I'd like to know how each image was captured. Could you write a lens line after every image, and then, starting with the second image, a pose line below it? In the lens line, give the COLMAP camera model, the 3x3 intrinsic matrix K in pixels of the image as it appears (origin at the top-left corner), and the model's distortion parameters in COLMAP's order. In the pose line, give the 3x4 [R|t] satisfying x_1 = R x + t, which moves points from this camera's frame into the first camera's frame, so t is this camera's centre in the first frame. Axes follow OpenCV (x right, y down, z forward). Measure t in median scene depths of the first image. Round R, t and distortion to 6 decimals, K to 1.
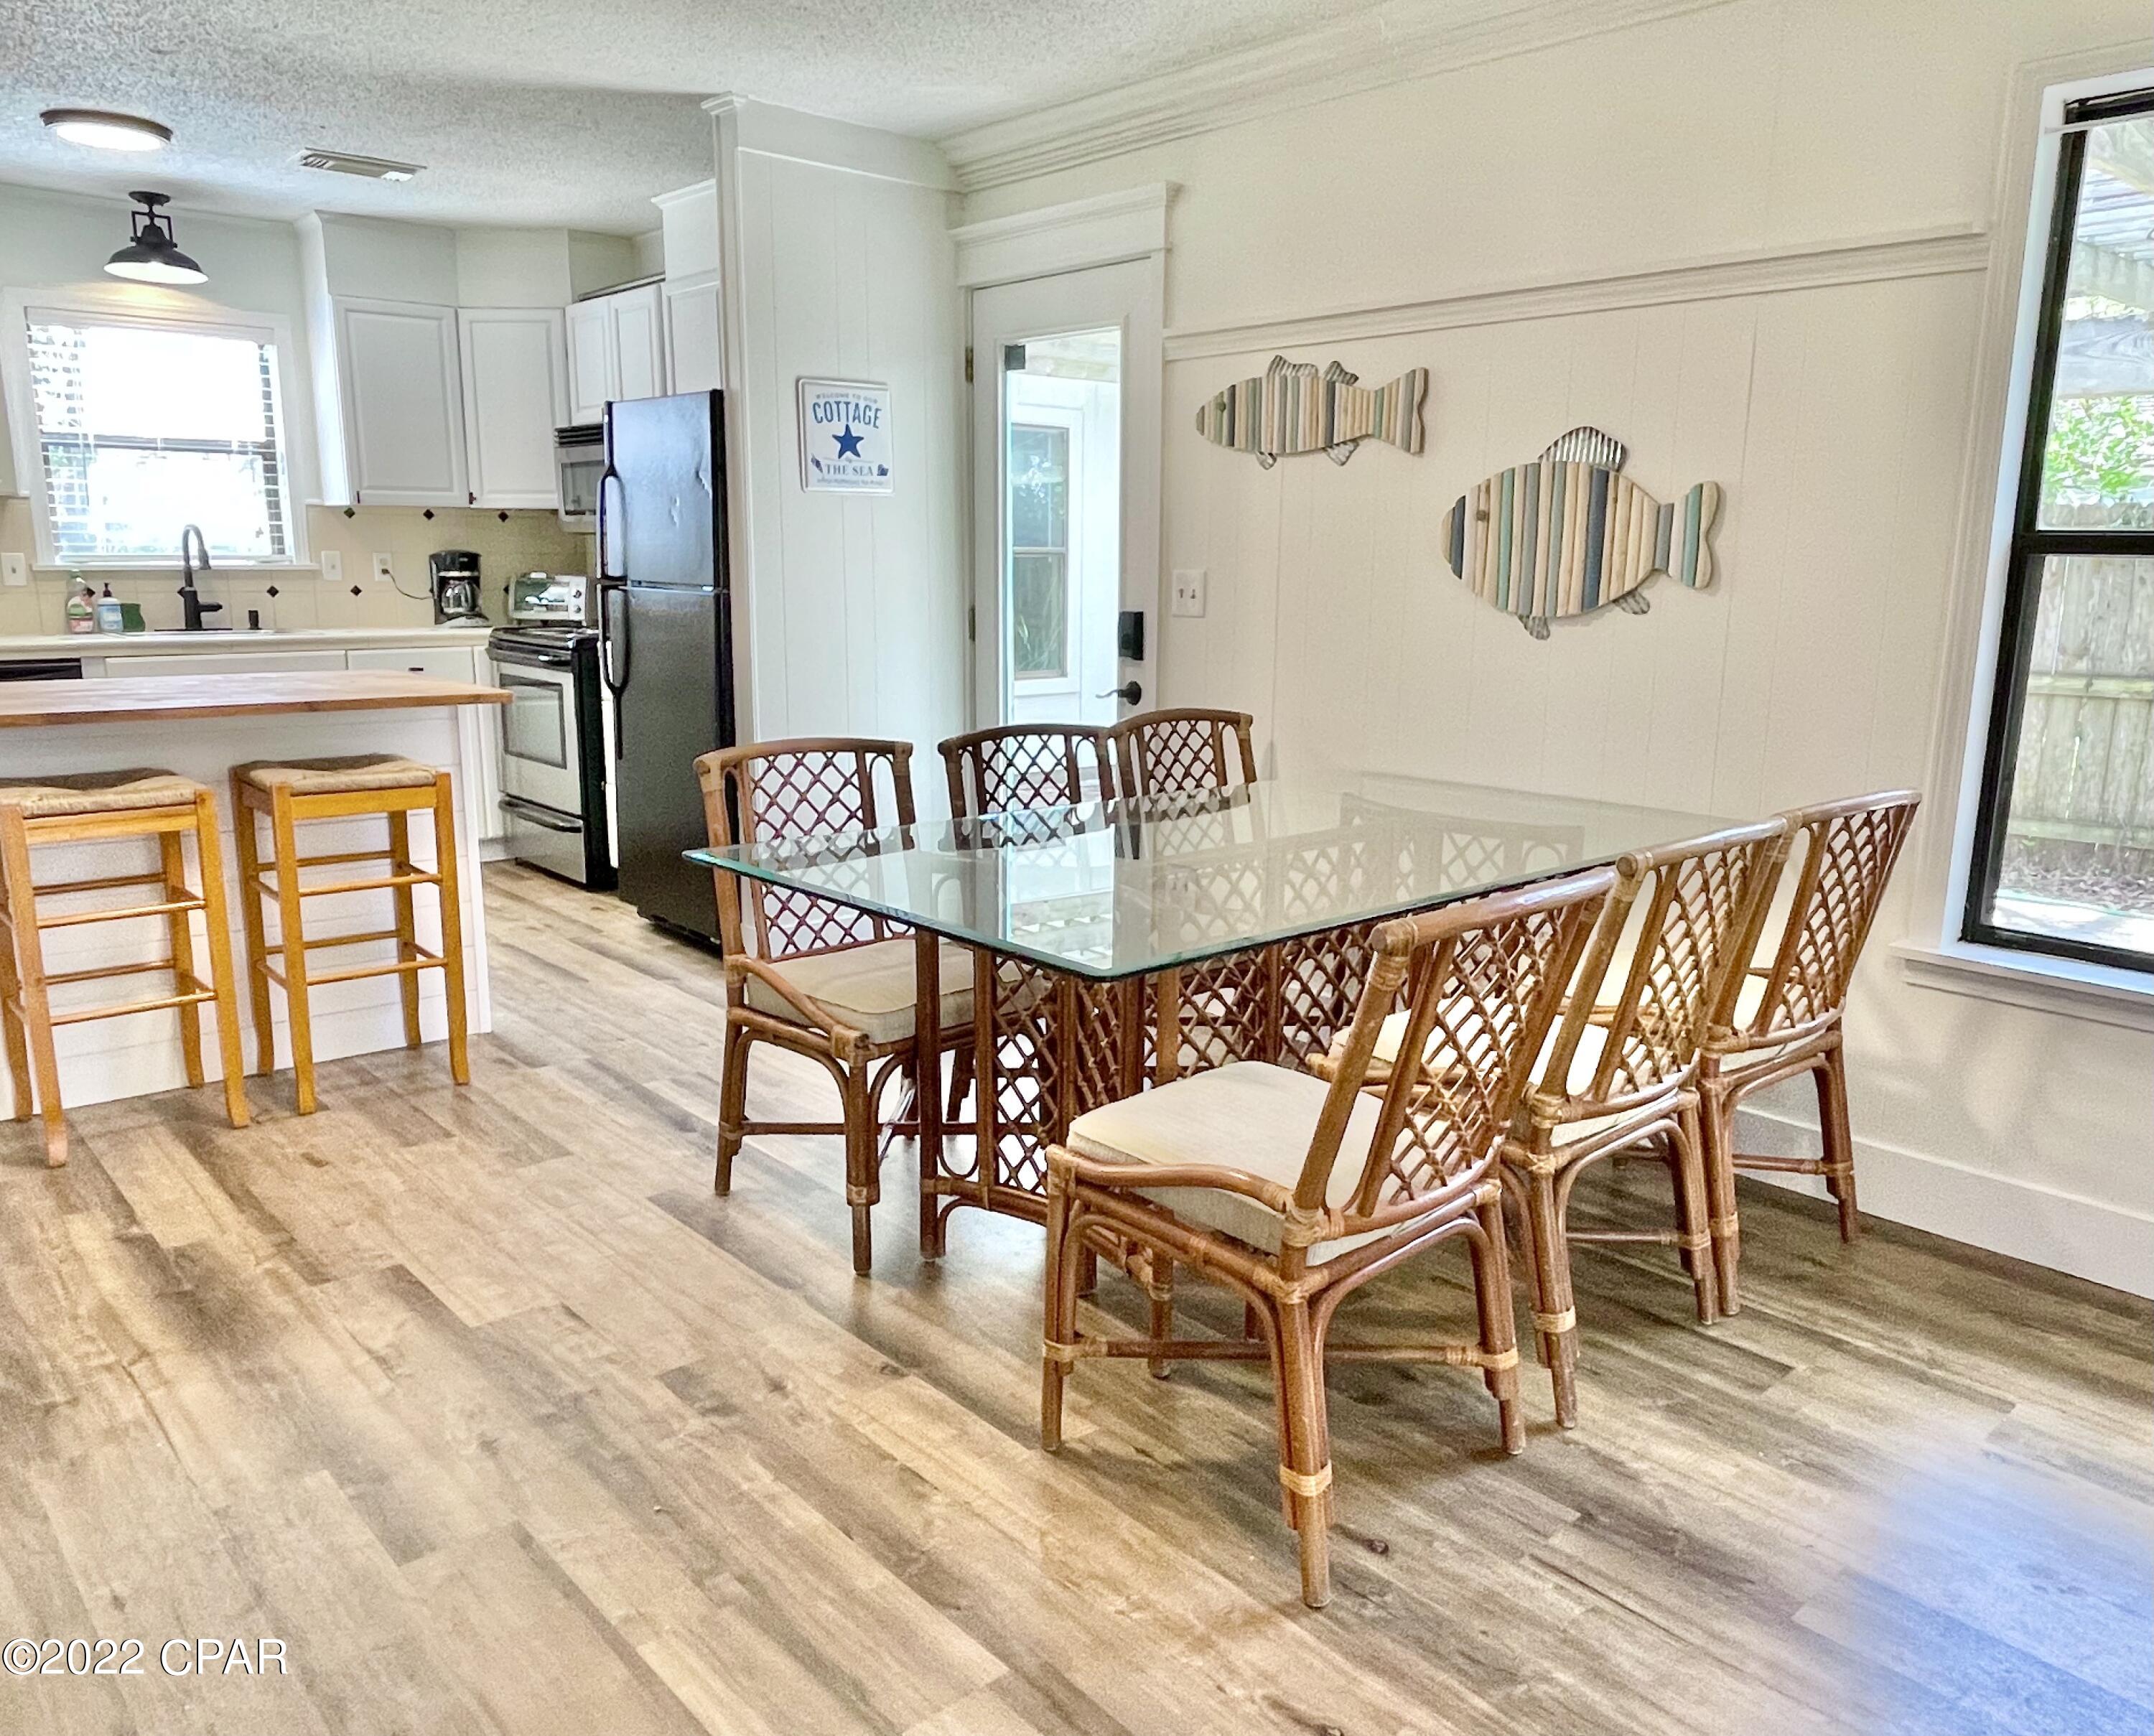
lens RADIAL K [[1563.7, 0, 1129.9], [0, 1563.7, 867.7], [0, 0, 1]] dist [-0.009101, 0.005583]
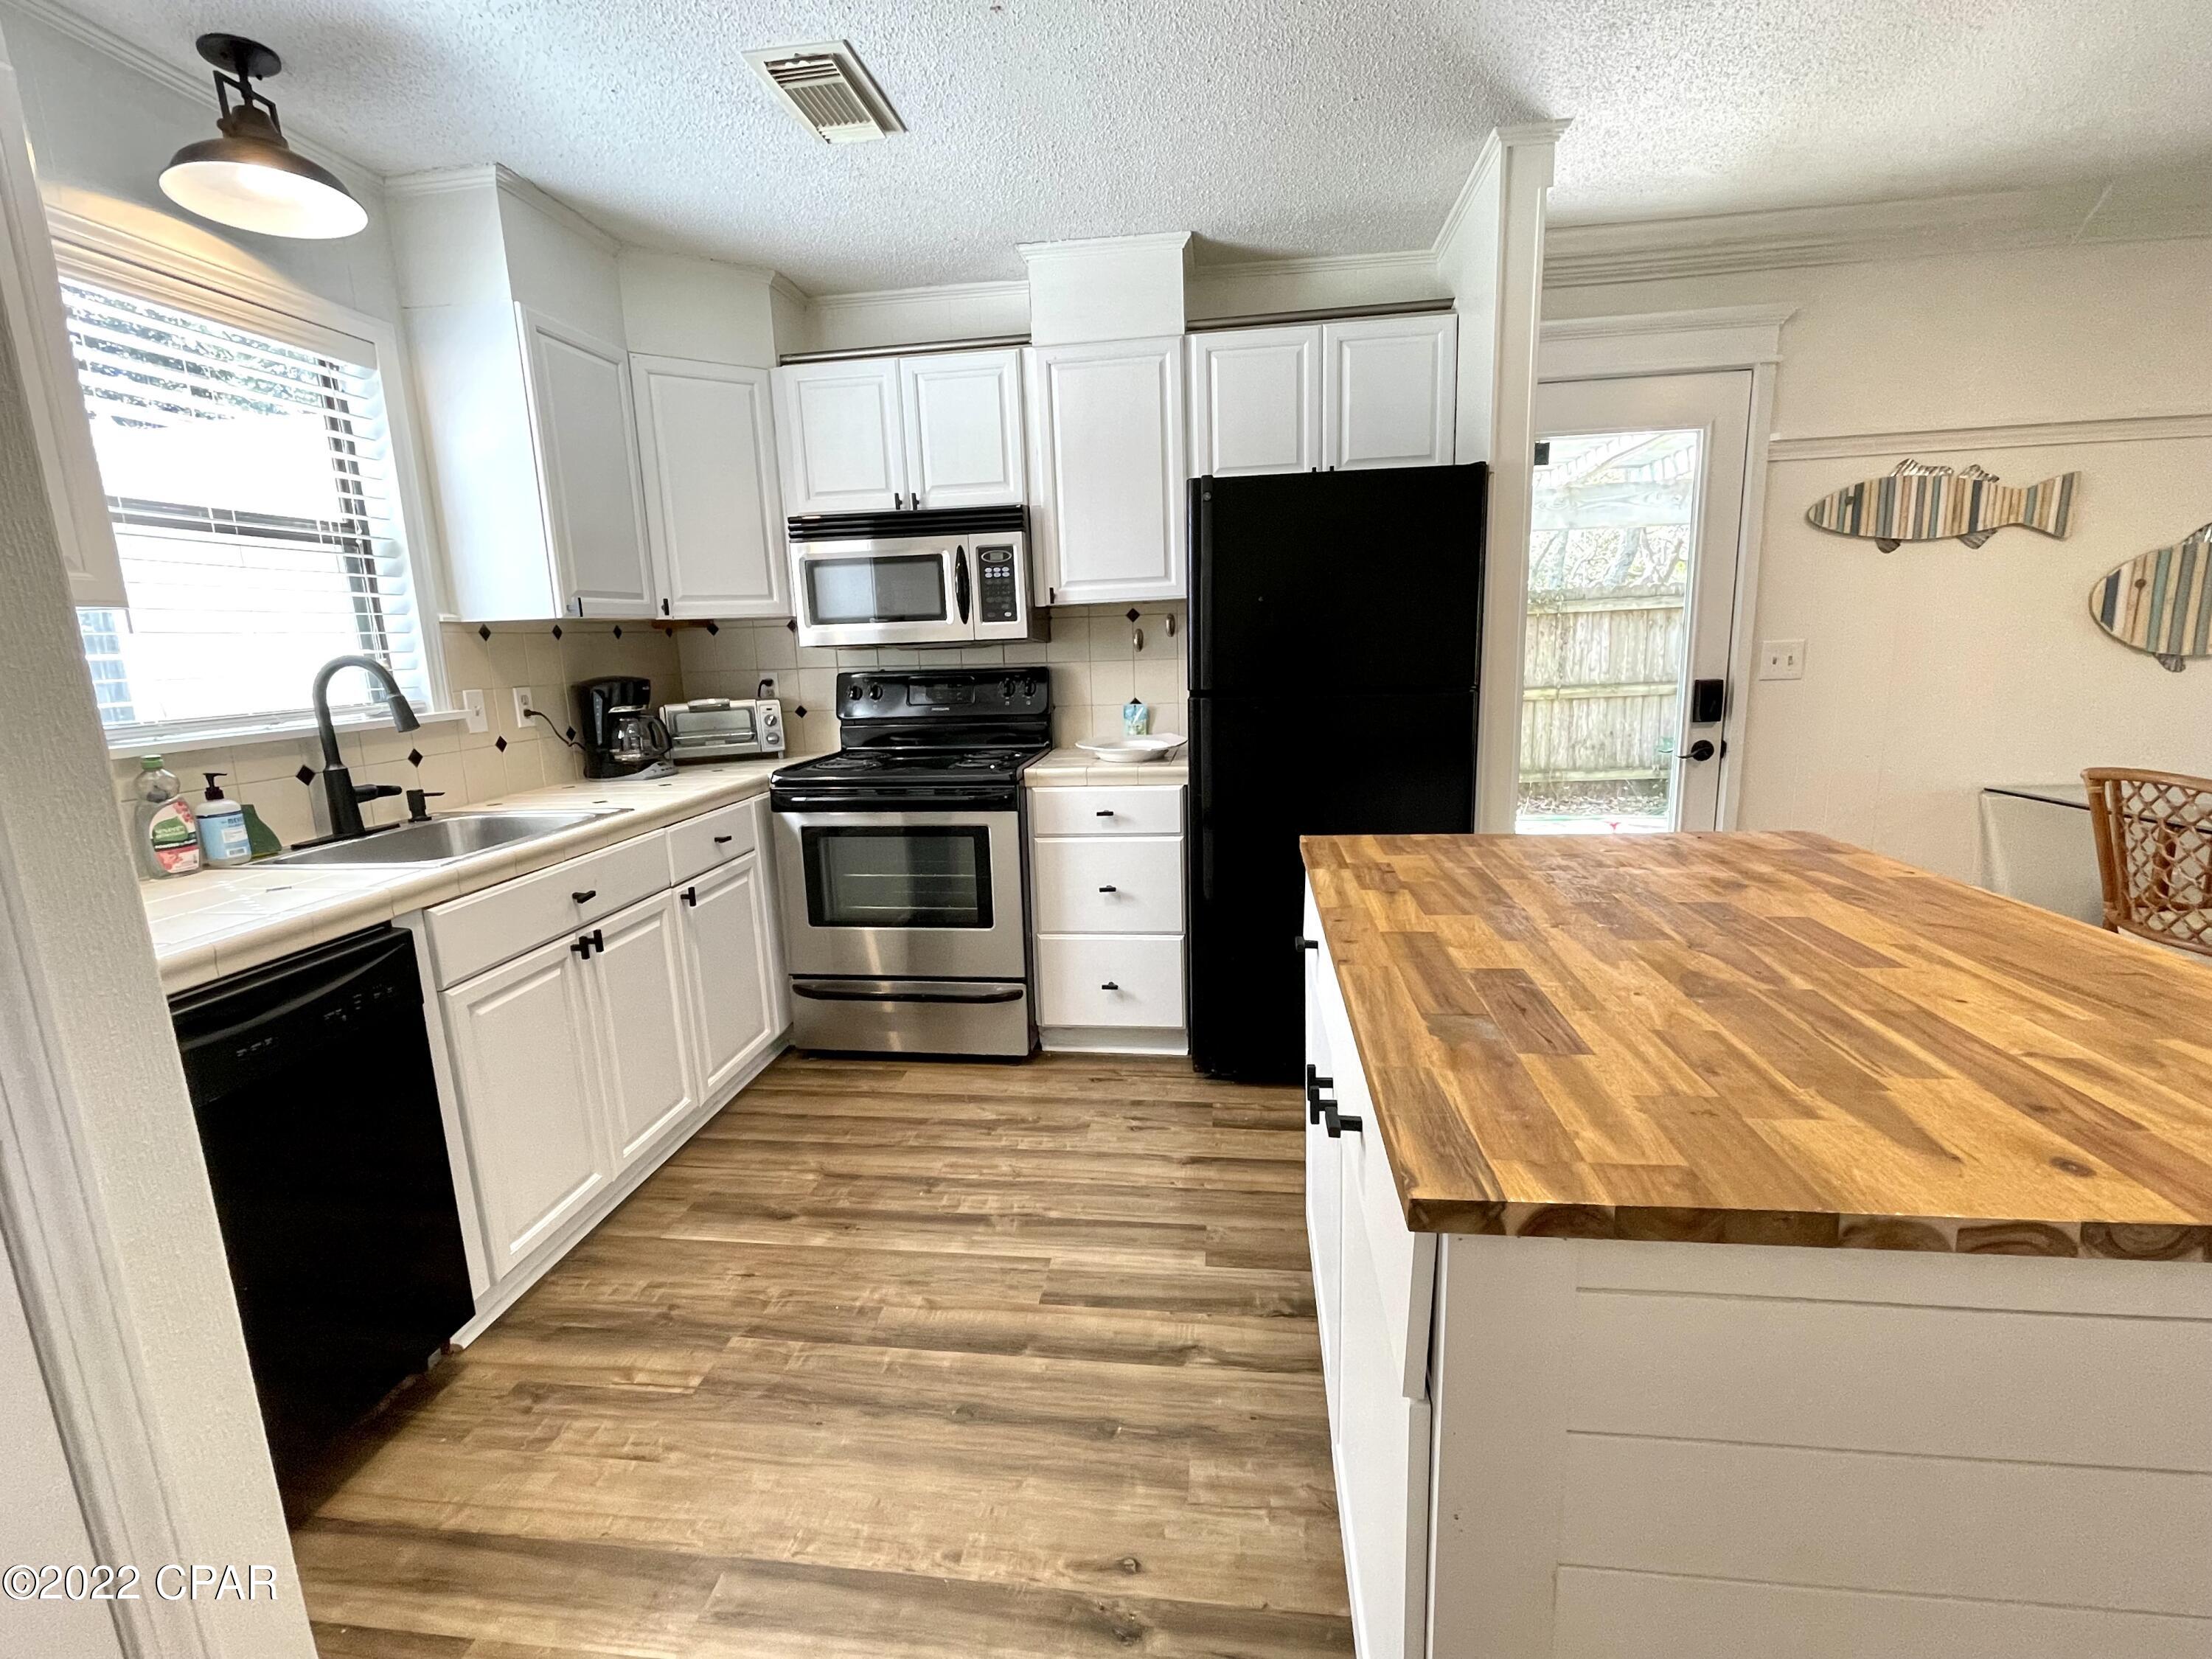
lens RADIAL K [[991.5, 0, 1102.1], [0, 991.5, 835.4], [0, 0, 1]] dist [-0.001258, -0.000094]
pose [[0.774666, -0.162904, 0.611028, -0.943482], [0.169281, 0.984406, 0.047834, -0.189055], [-0.609292, 0.066380, 0.790162, 0.819727]]
